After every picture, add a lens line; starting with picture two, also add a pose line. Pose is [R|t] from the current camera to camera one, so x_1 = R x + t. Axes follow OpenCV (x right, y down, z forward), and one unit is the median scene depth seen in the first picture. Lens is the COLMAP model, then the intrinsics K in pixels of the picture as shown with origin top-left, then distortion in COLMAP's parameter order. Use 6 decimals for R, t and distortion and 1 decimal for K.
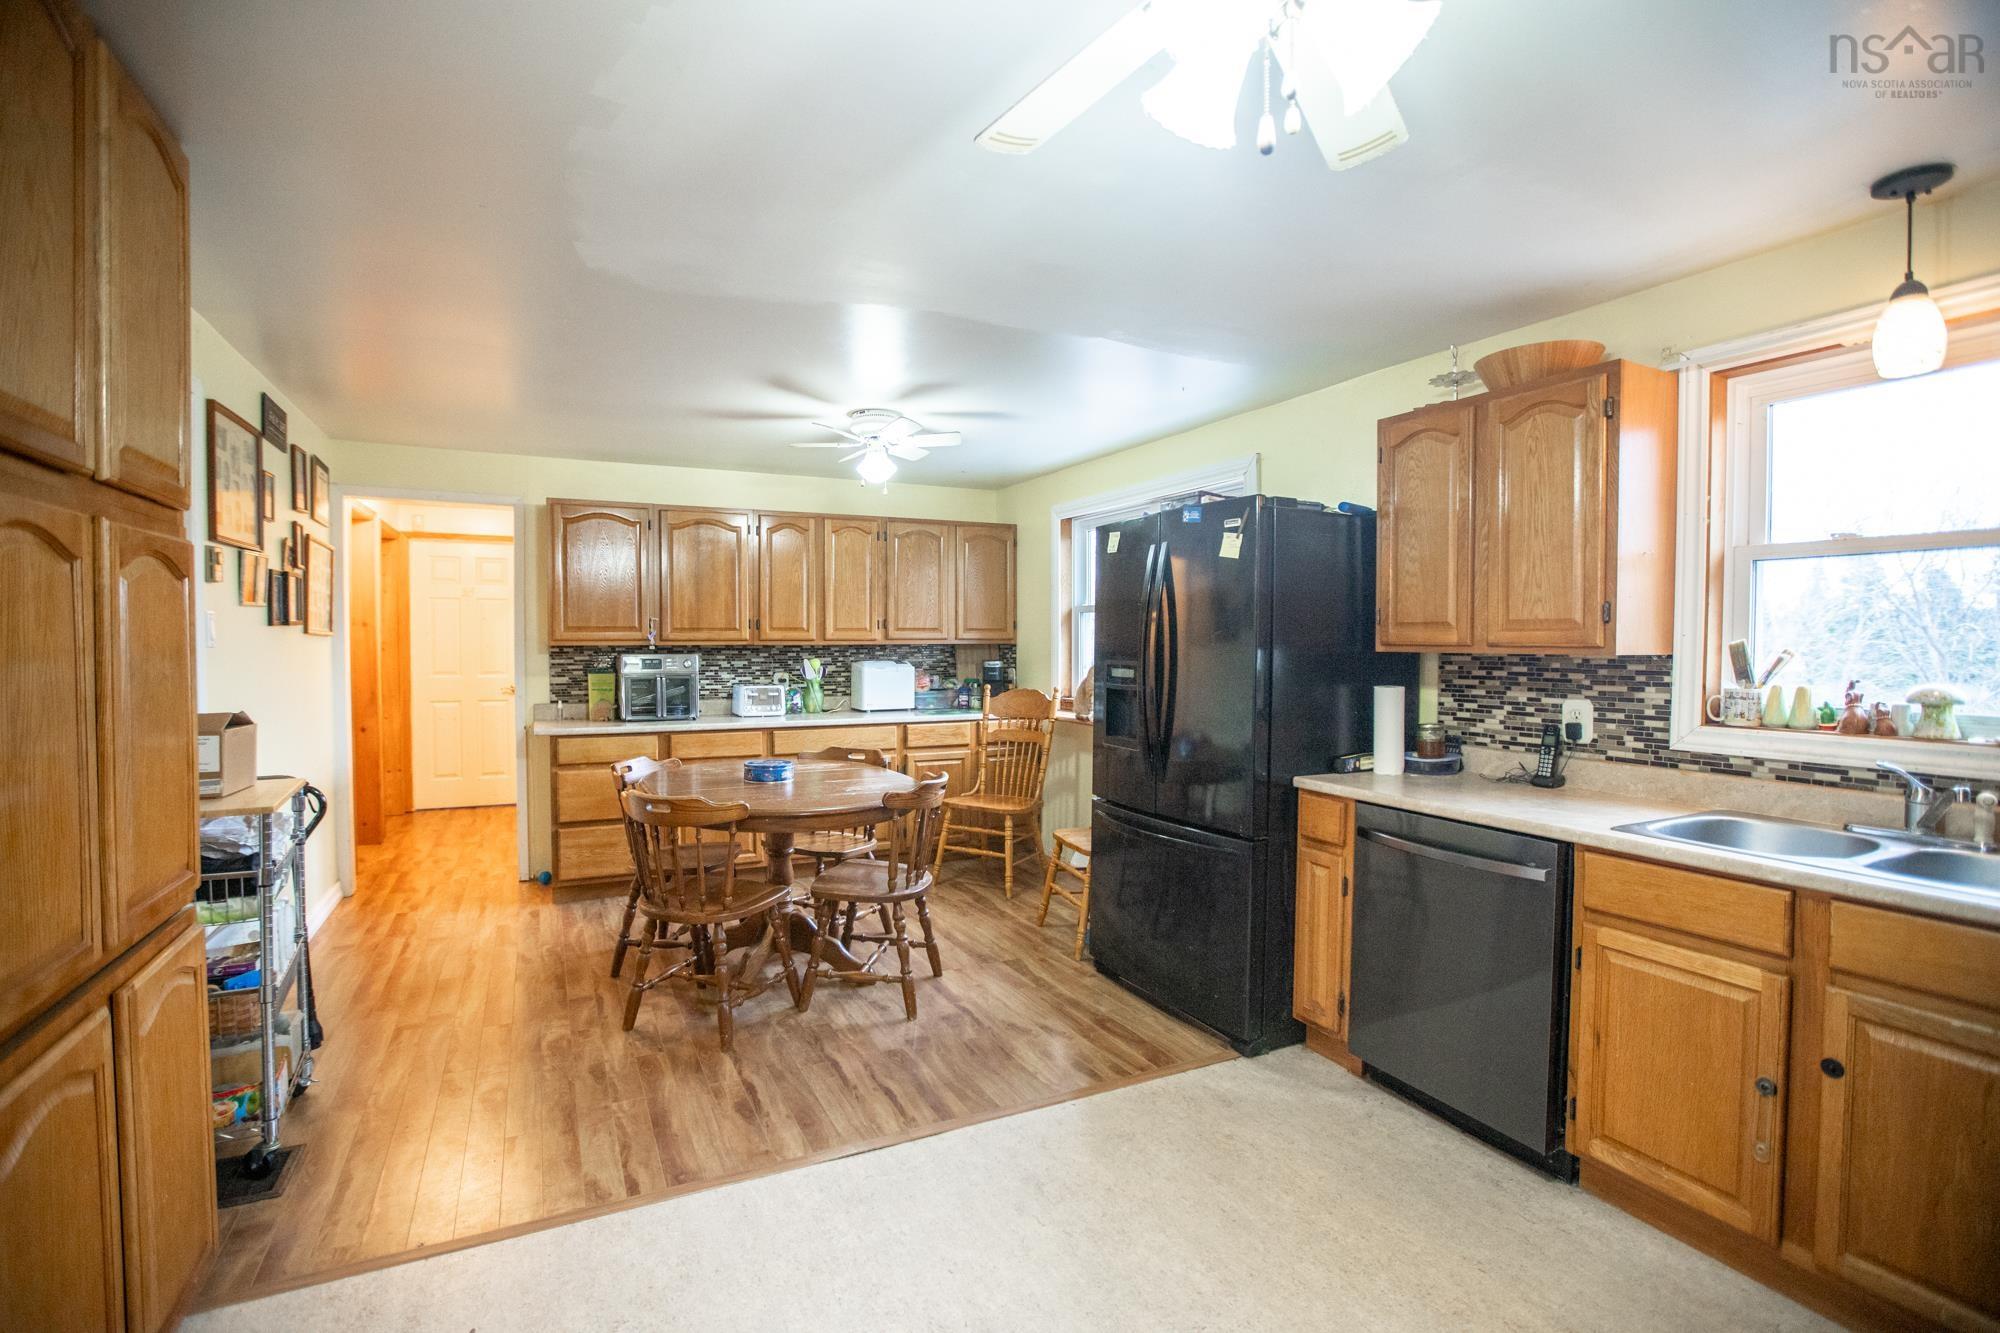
lens RADIAL K [[925.2, 0, 989.8], [0, 925.2, 673.4], [0, 0, 1]] dist [-0.002470, -0.000103]
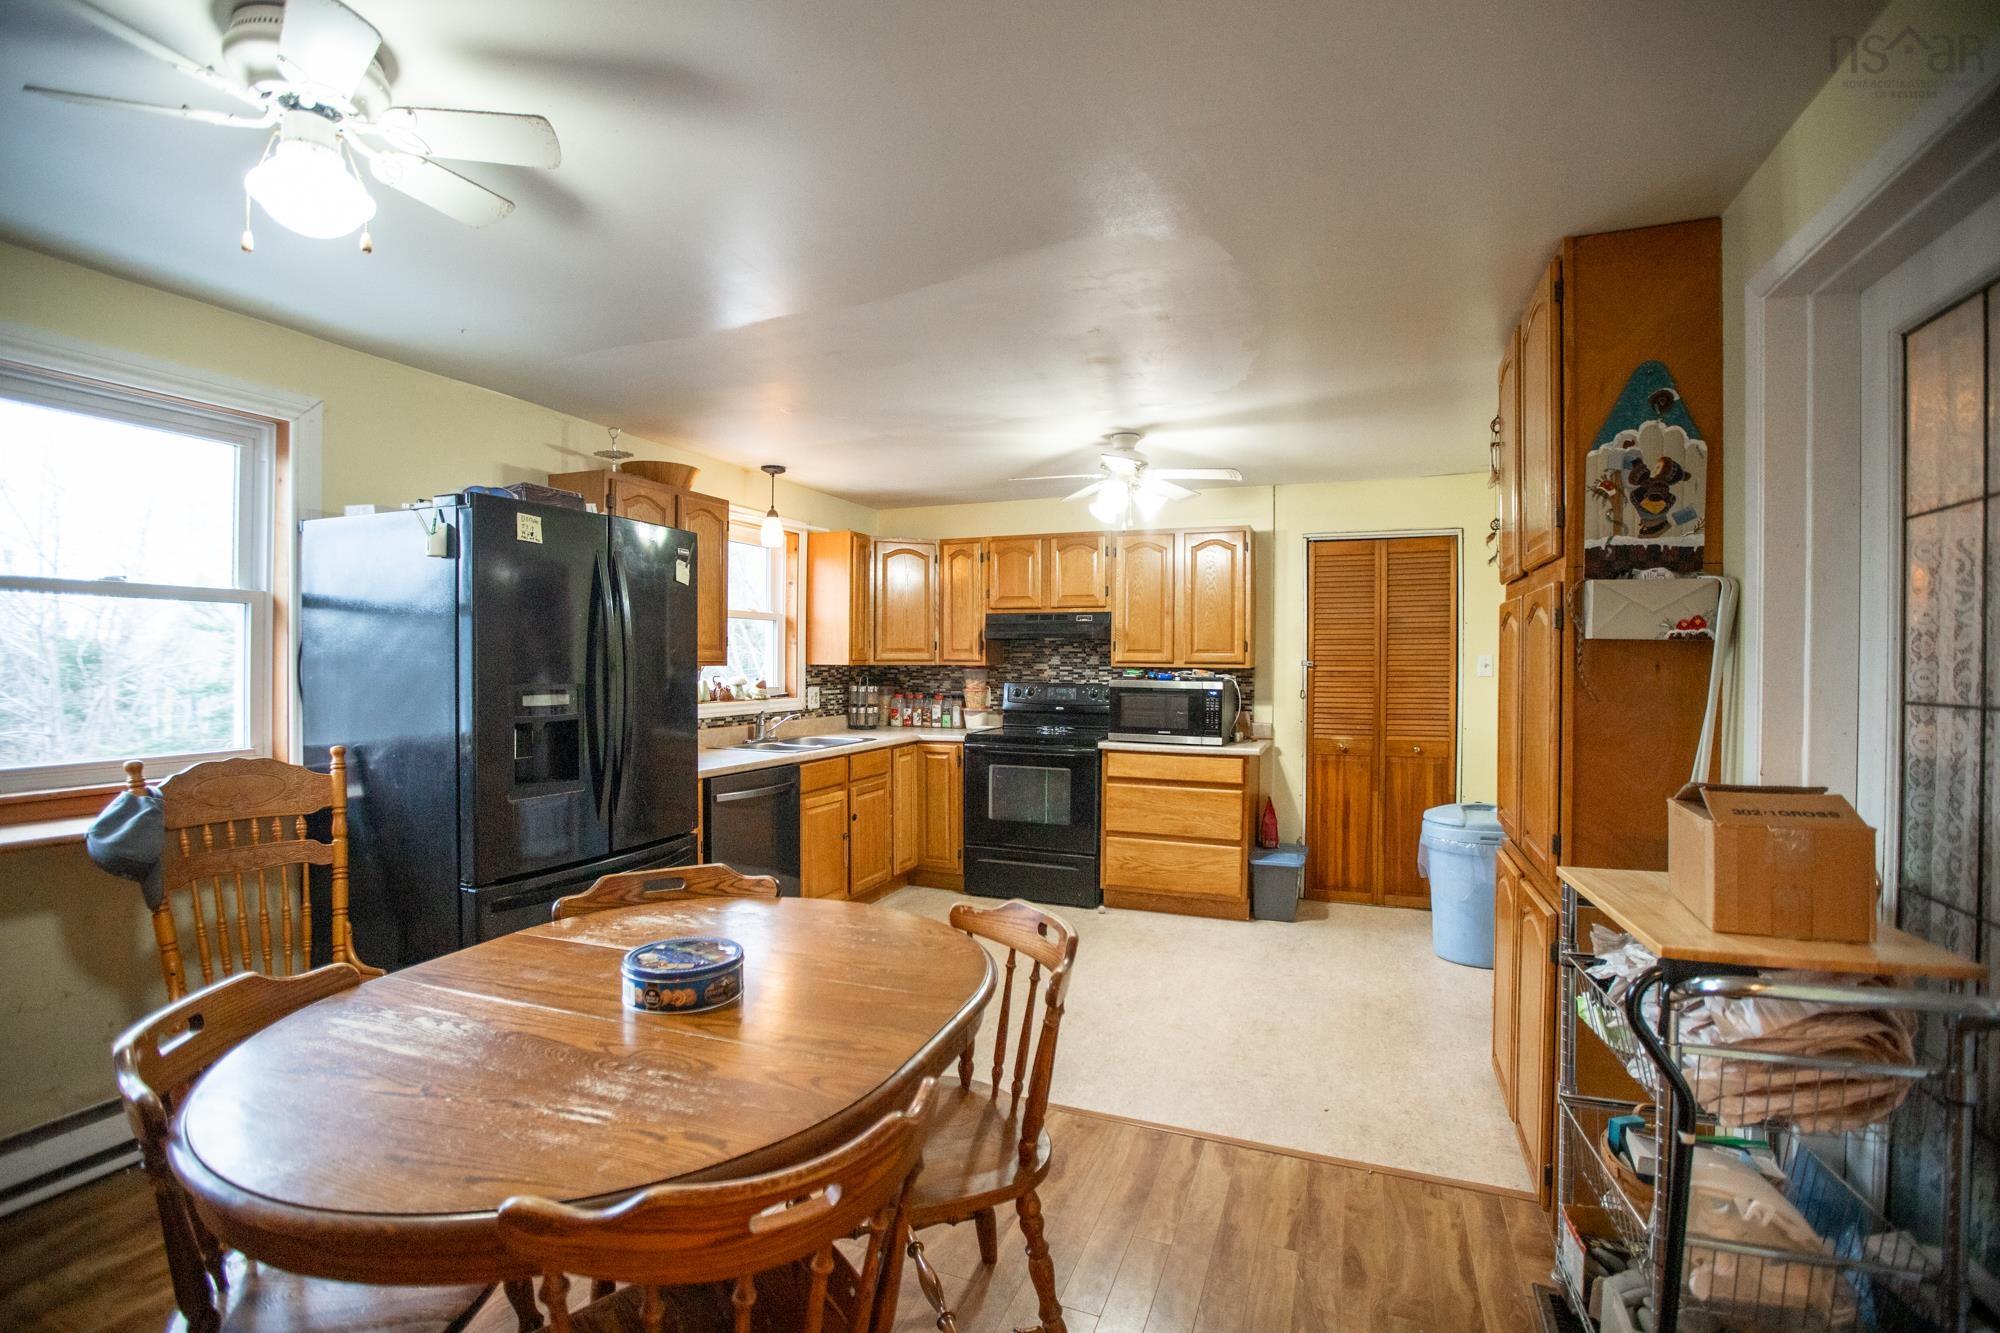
lens RADIAL K [[925.2, 0, 994.6], [0, 925.2, 660.1], [0, 0, 1]] dist [-0.002470, -0.000103]
pose [[-0.674093, -0.008752, 0.738595, -1.011975], [0.016356, 0.999508, 0.026772, -0.072502], [-0.738465, 0.030127, -0.673618, 1.856648]]
